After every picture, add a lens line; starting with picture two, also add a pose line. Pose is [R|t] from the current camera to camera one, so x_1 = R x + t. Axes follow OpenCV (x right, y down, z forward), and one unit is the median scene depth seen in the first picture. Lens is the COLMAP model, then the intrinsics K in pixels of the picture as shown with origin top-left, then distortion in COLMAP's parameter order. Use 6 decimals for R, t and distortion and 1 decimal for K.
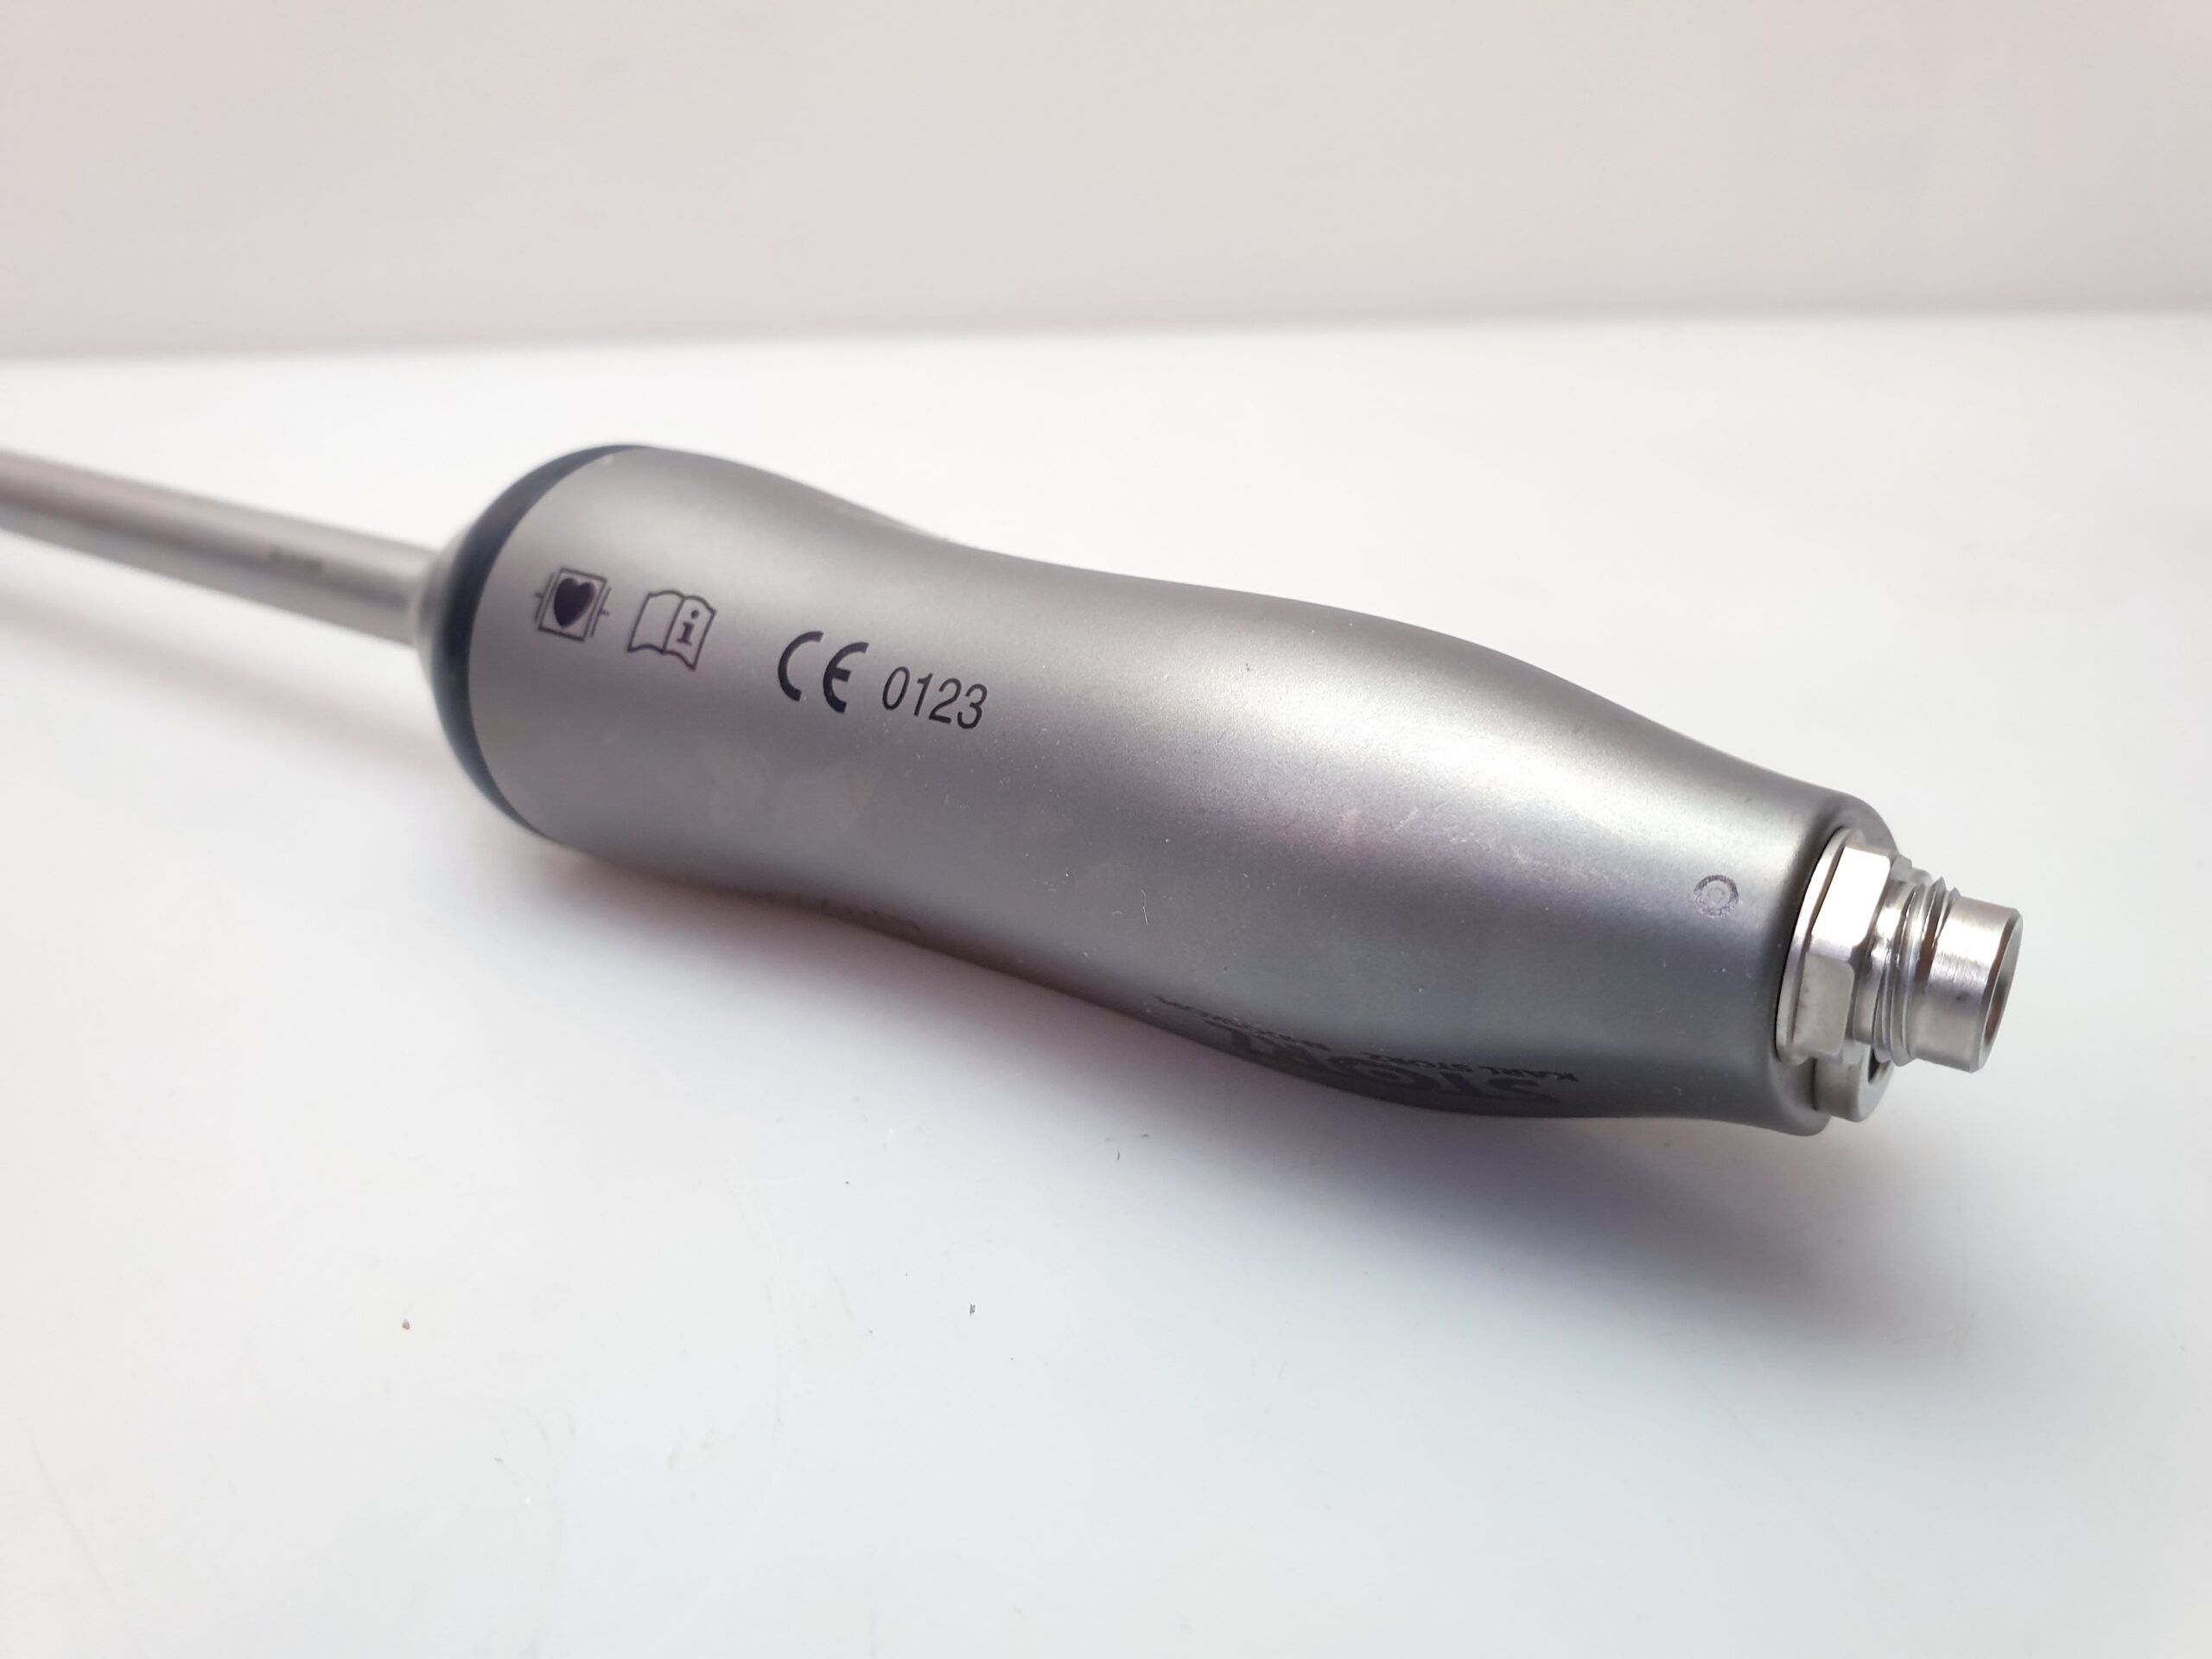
lens RADIAL K [[1676.4, 0, 1107.8], [0, 1676.4, 822.9], [0, 0, 1]] dist [0.116208, -0.010203]
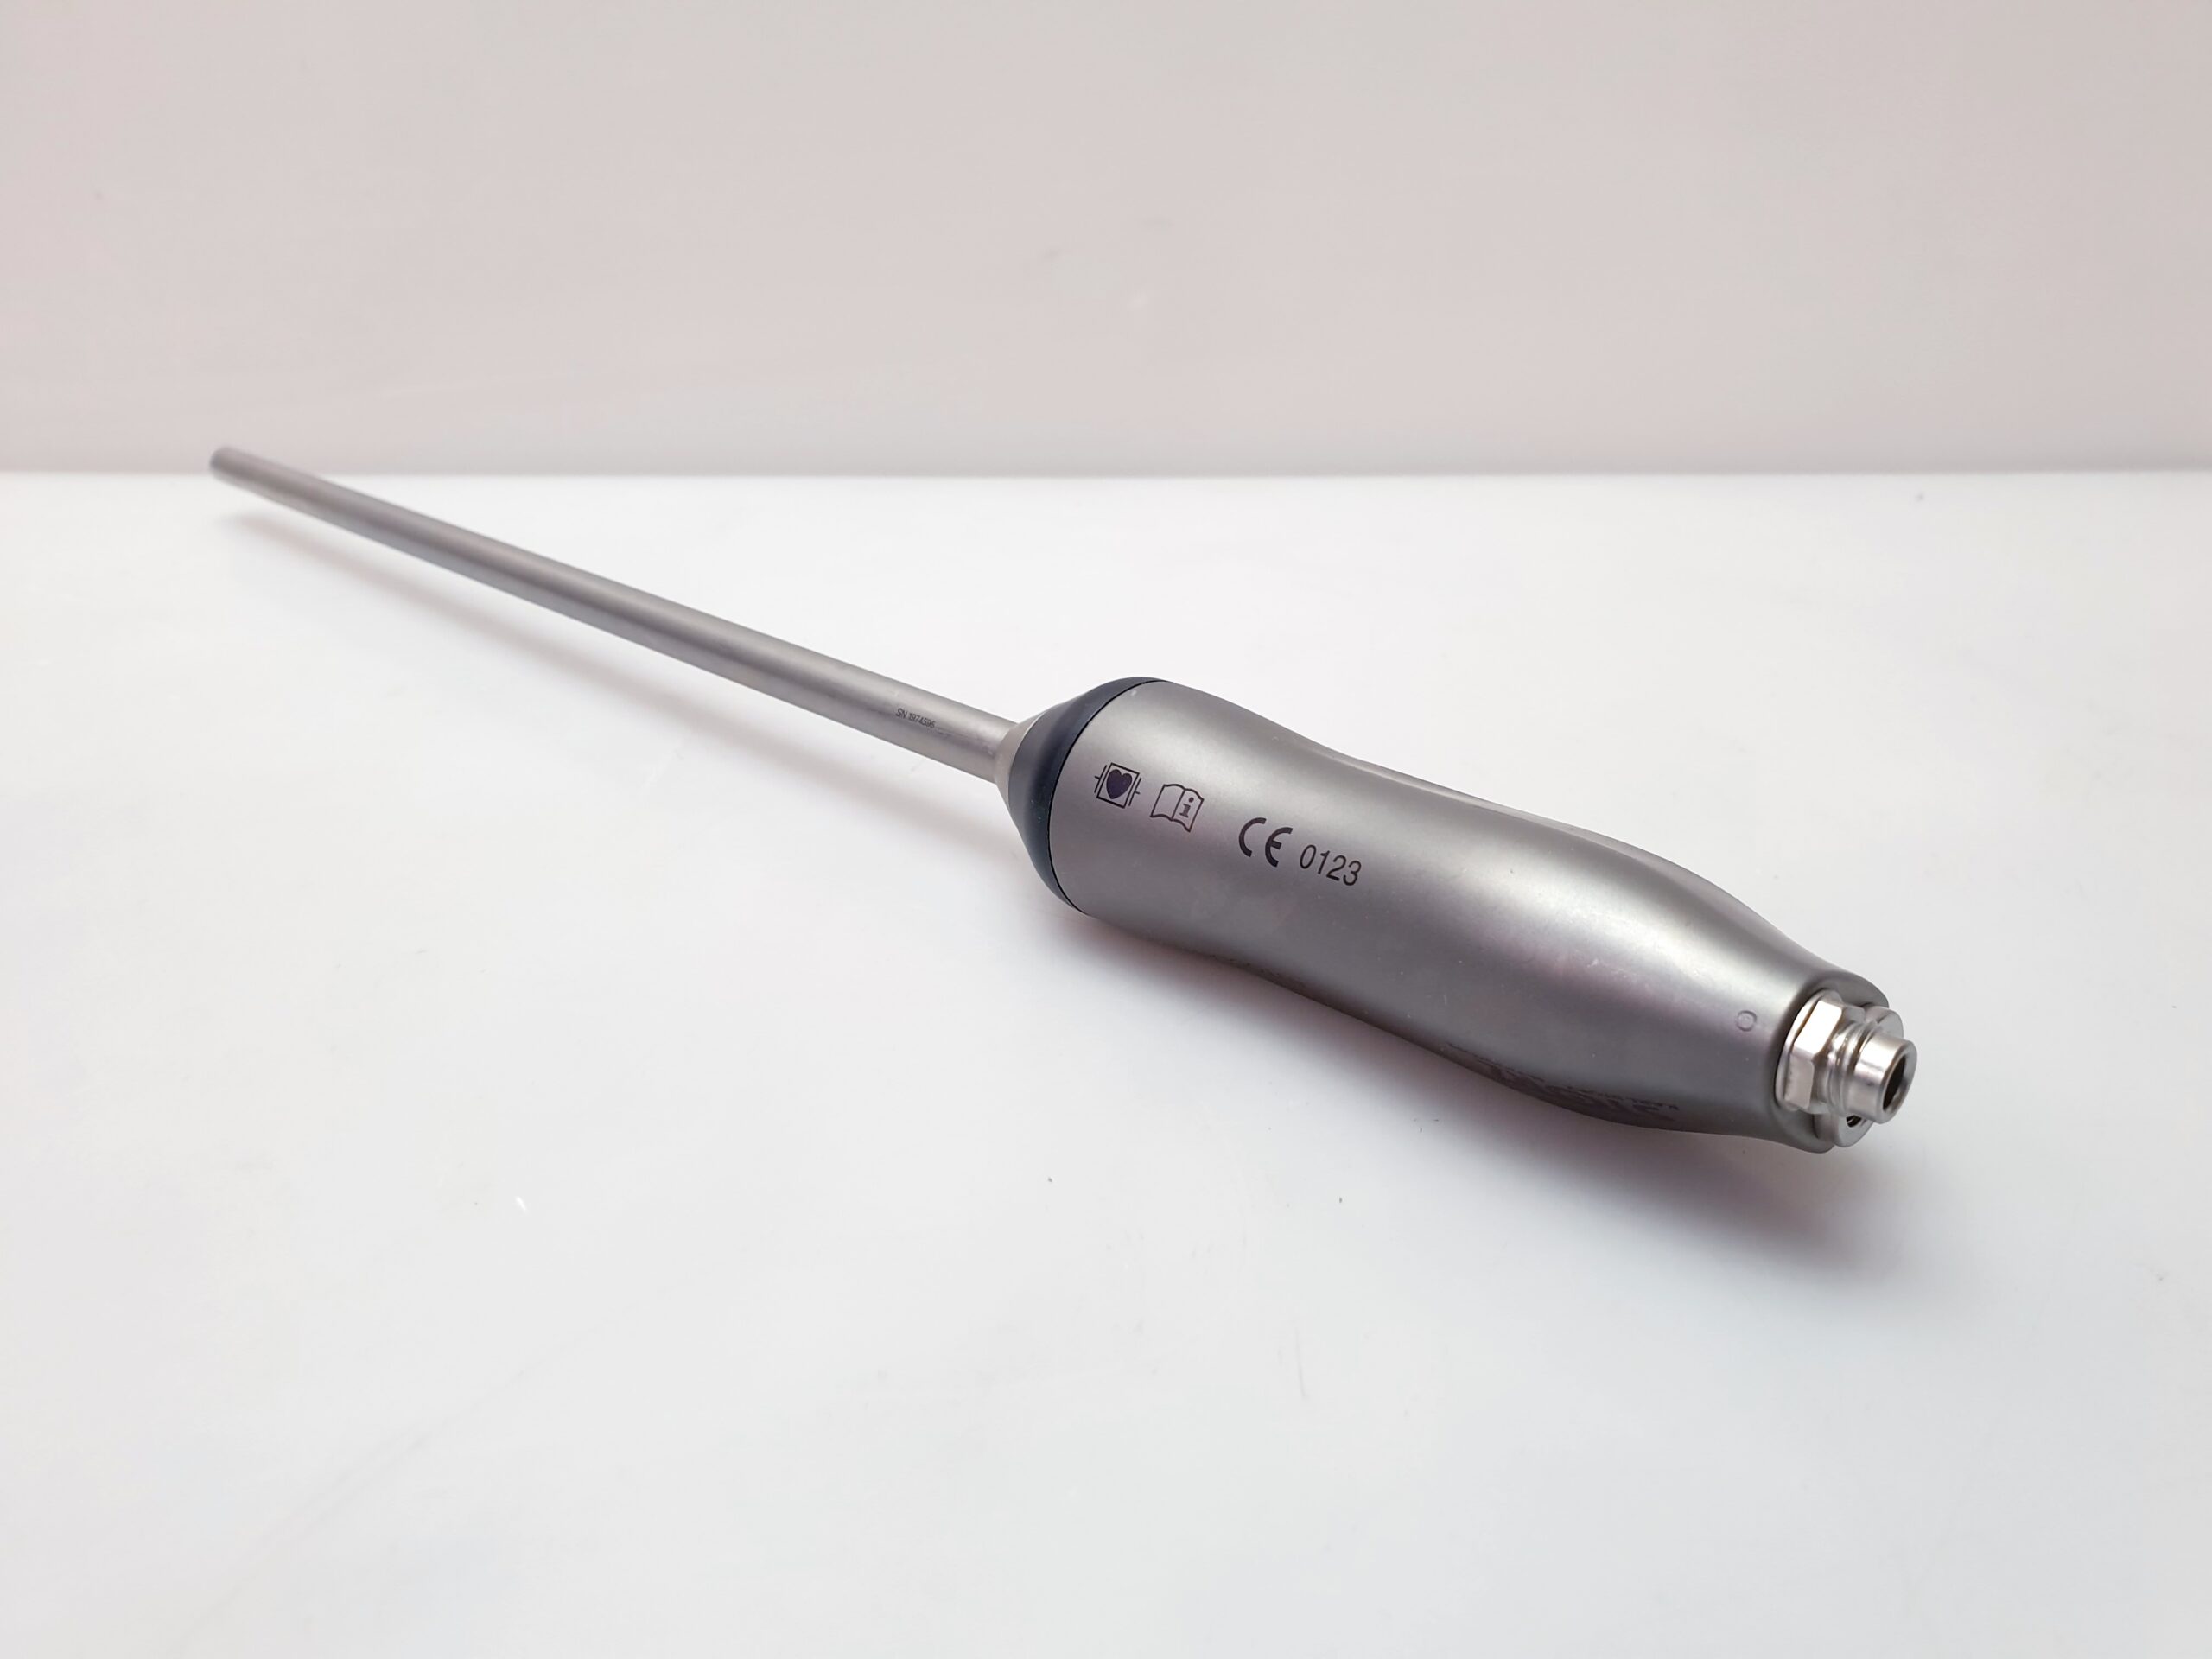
lens RADIAL K [[1676.4, 0, 1107.9], [0, 1676.4, 789.7], [0, 0, 1]] dist [0.116208, -0.010203]
pose [[0.983252, 0.054514, -0.173909, -0.029977], [-0.057703, 0.998245, -0.013330, -0.120843], [0.172877, 0.023141, 0.984671, -0.841602]]
